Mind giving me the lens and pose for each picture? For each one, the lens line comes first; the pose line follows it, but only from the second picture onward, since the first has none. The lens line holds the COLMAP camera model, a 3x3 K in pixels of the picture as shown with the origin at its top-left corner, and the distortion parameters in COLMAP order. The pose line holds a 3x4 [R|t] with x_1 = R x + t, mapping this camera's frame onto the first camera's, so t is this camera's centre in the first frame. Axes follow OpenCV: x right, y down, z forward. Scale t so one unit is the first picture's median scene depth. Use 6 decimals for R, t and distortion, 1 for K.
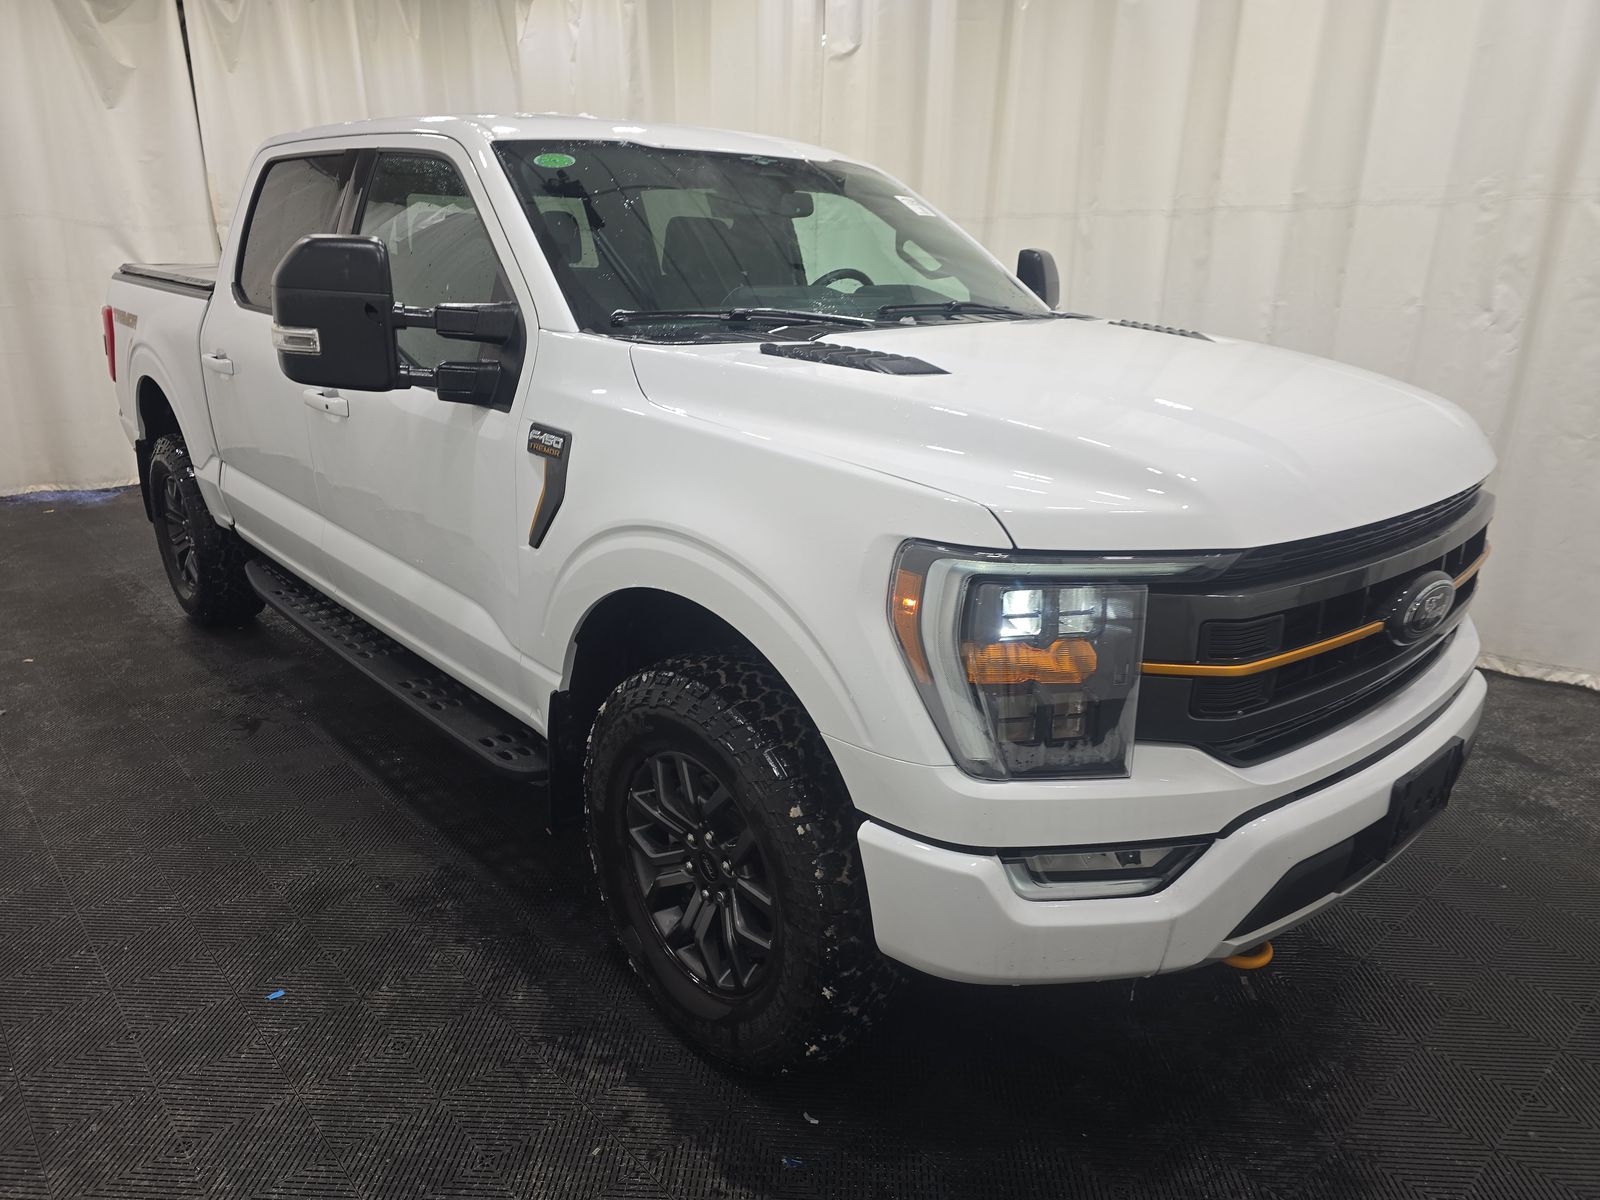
lens RADIAL K [[1075.5, 0, 798.7], [0, 1075.5, 600.4], [0, 0, 1]] dist [0.028665, -0.005189]
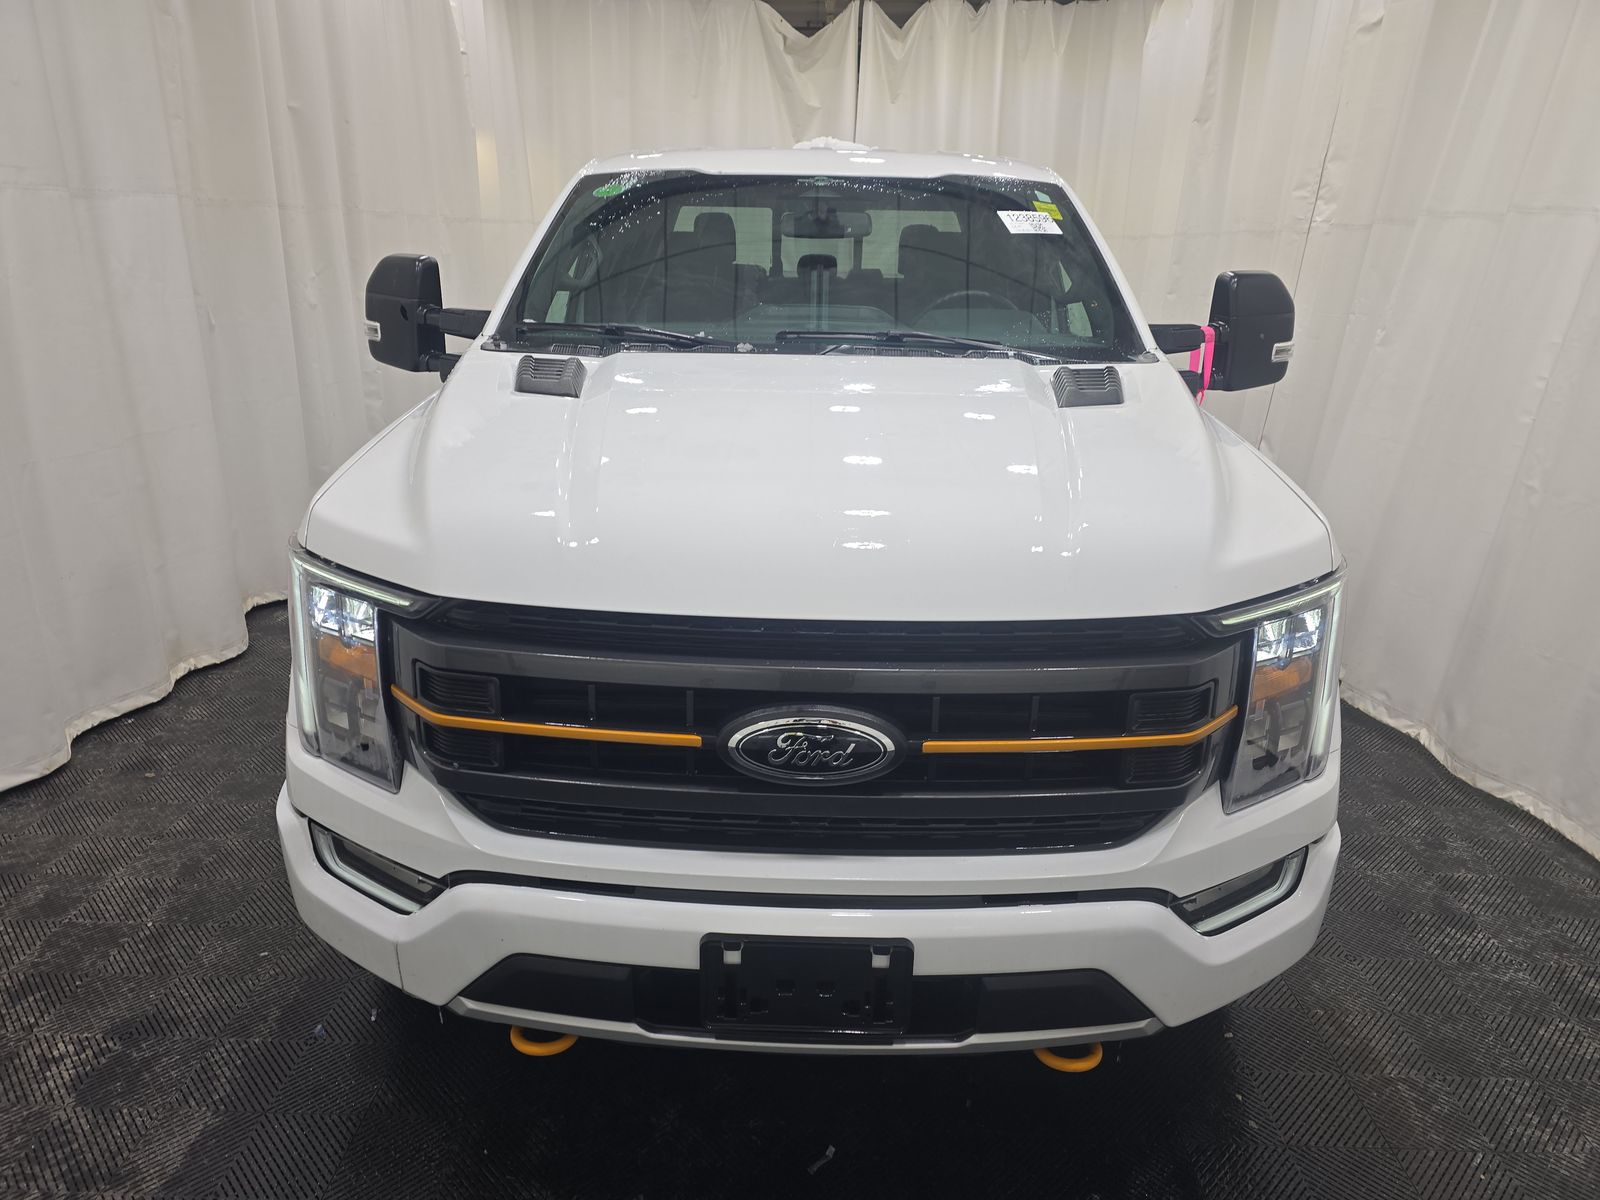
lens RADIAL K [[1075.5, 0, 798.4], [0, 1075.5, 599.2], [0, 0, 1]] dist [0.028665, -0.005189]
pose [[0.735621, 0.217457, -0.641540, 0.819671], [-0.217542, 0.972744, 0.080278, -0.124210], [0.641511, 0.080507, 0.762877, 0.298689]]
